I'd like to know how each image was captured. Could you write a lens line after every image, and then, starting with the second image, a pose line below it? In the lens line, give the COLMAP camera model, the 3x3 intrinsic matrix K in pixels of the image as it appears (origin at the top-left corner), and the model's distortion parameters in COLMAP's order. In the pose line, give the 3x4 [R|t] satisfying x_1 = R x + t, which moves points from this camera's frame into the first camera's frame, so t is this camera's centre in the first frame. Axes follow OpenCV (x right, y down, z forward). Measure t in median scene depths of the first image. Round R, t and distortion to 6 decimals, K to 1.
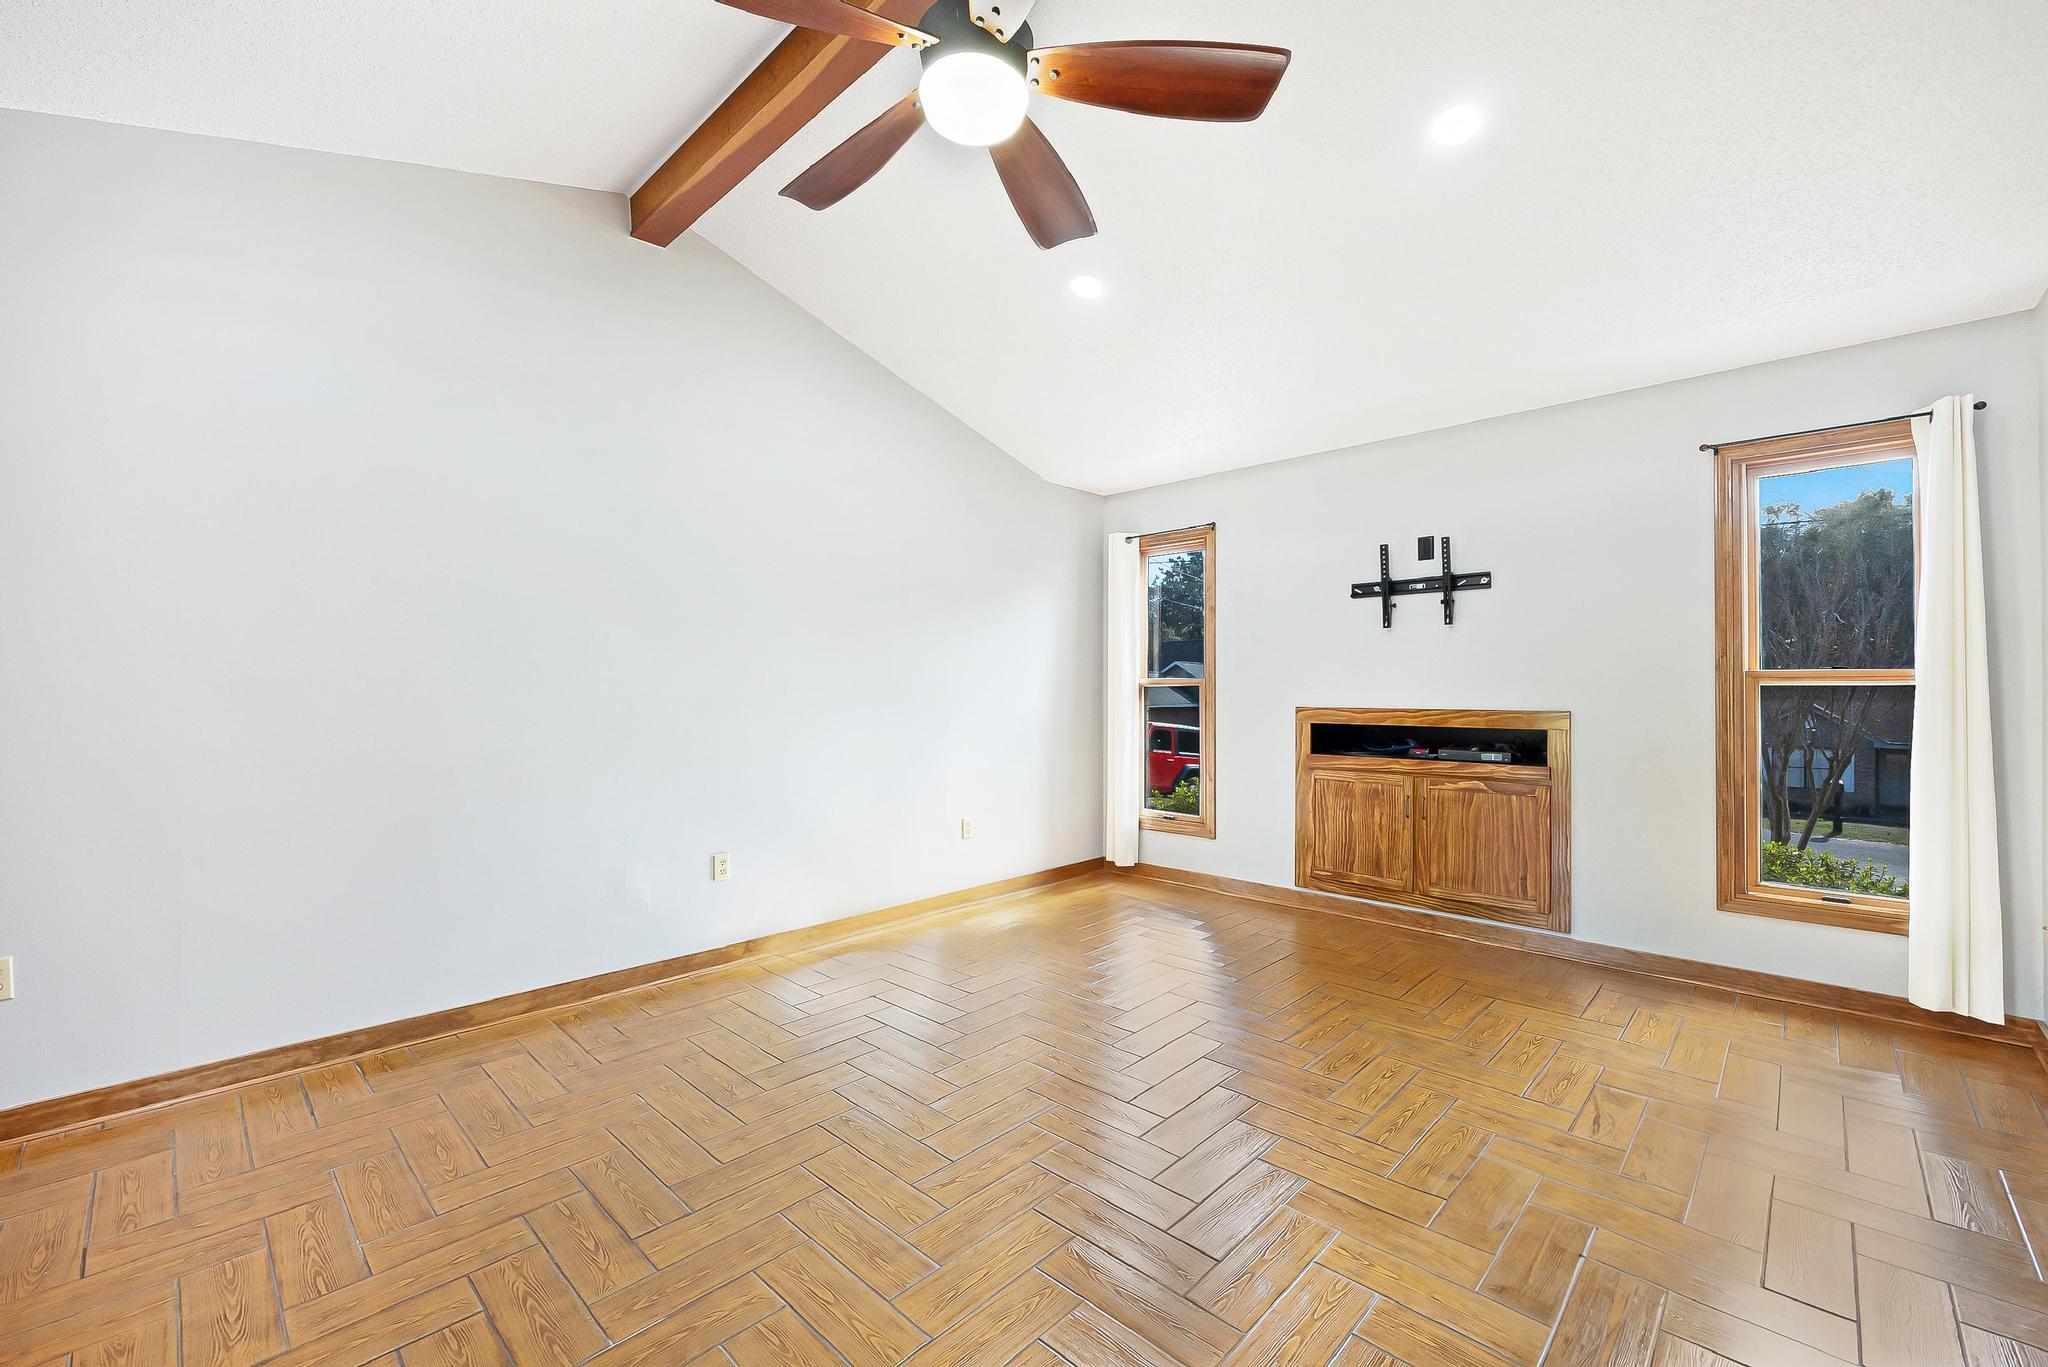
lens RADIAL K [[817.6, 0, 1032.5], [0, 817.6, 687.7], [0, 0, 1]] dist [-0.002130, -0.000343]
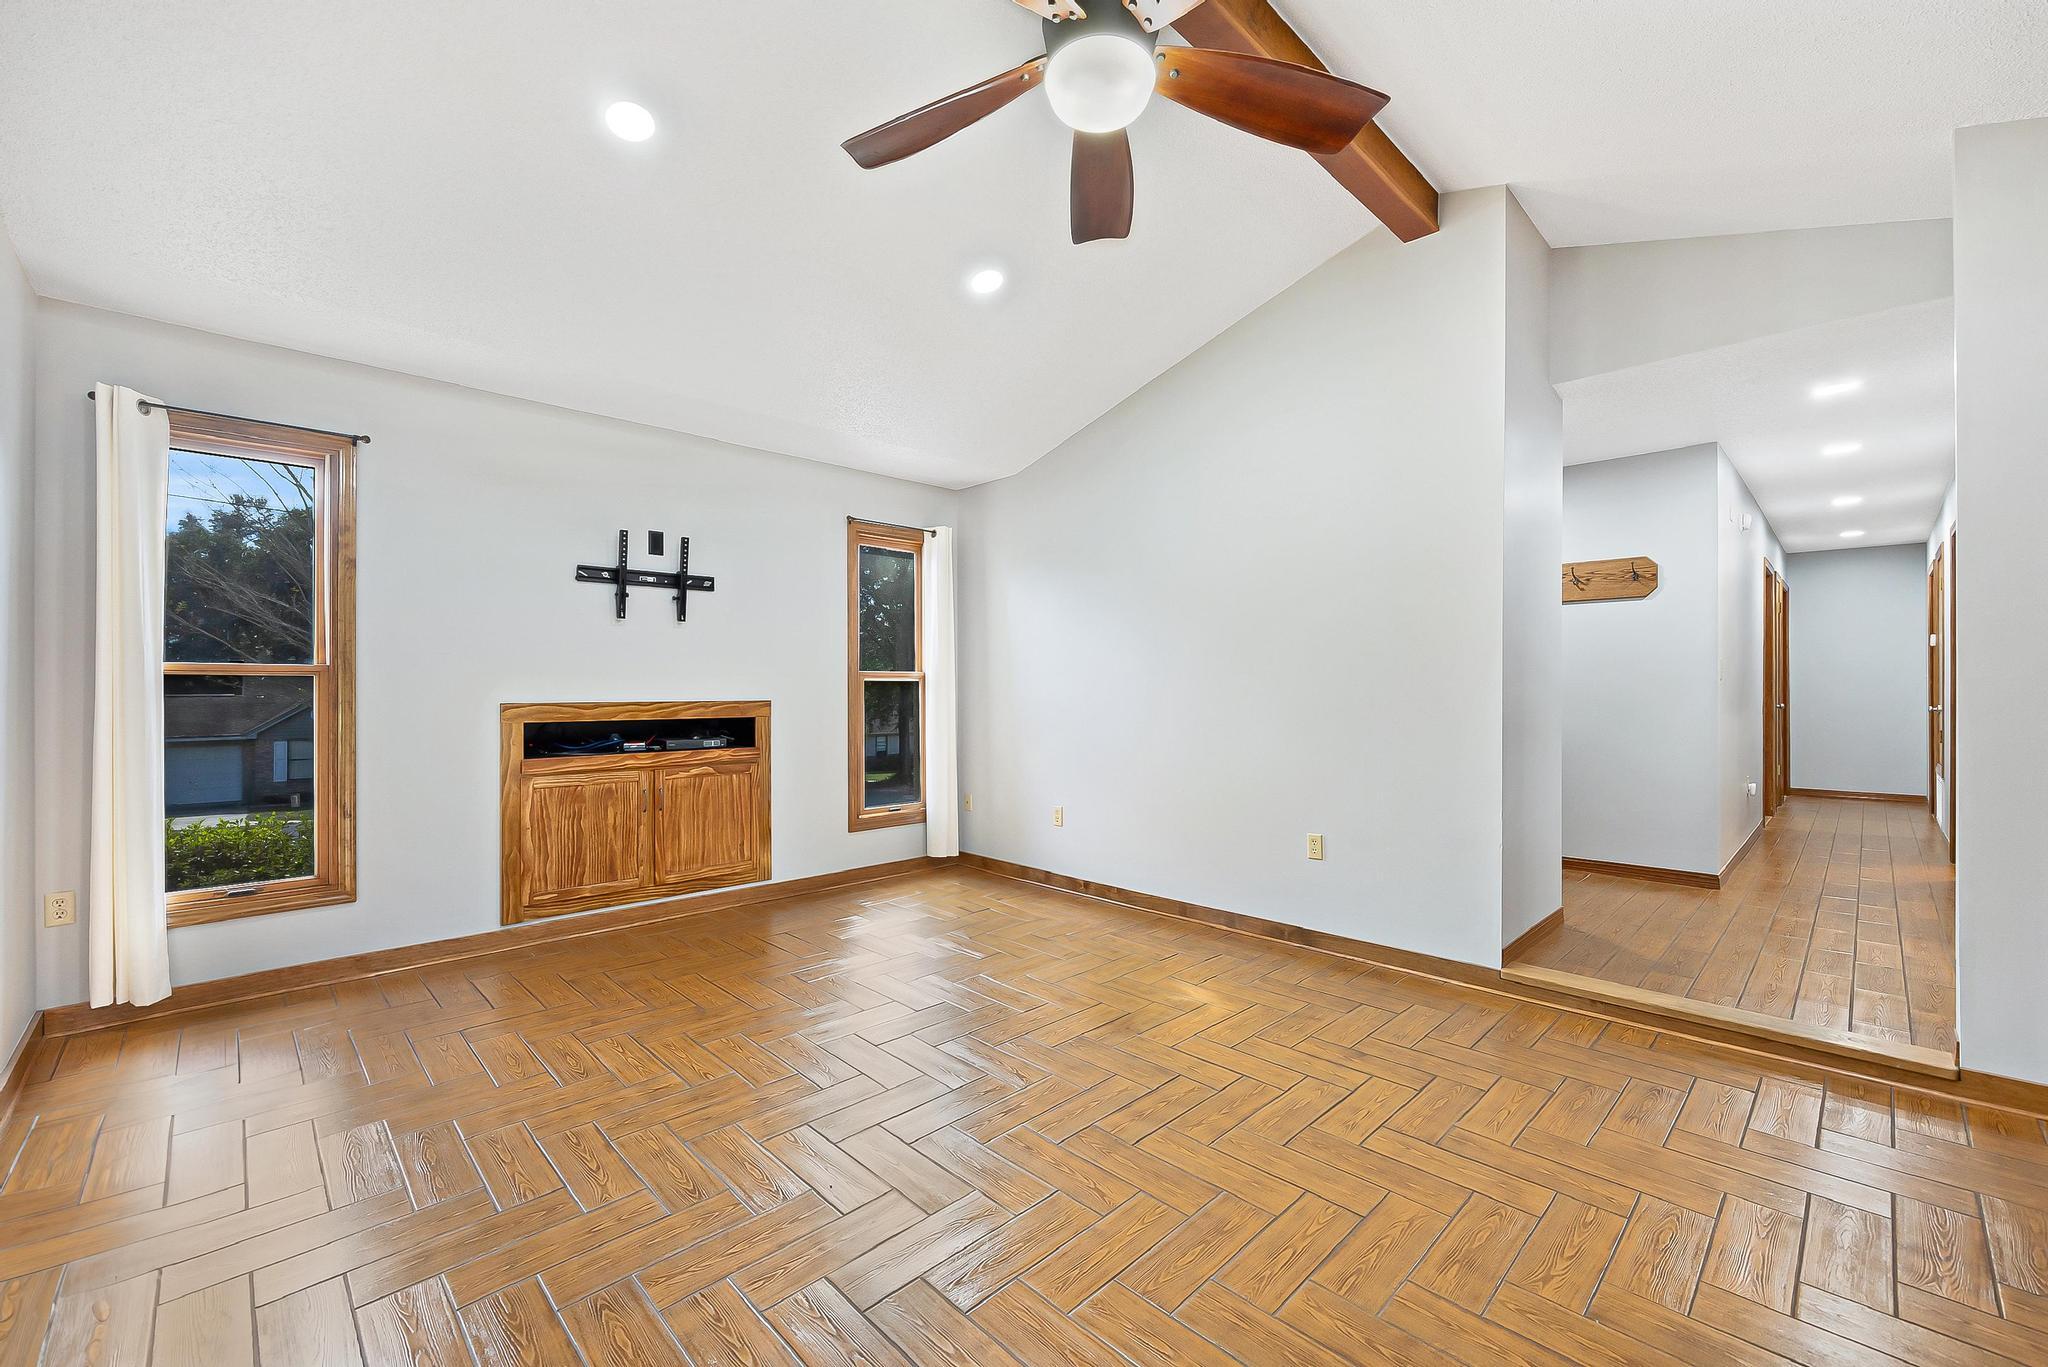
lens RADIAL K [[830.6, 0, 1009.5], [0, 830.6, 686.5], [0, 0, 1]] dist [-0.003386, -0.000013]
pose [[0.053769, -0.001275, 0.998553, -0.525768], [-0.005162, 0.999985, 0.001555, 0.003157], [-0.998540, -0.005238, 0.053762, 0.510172]]
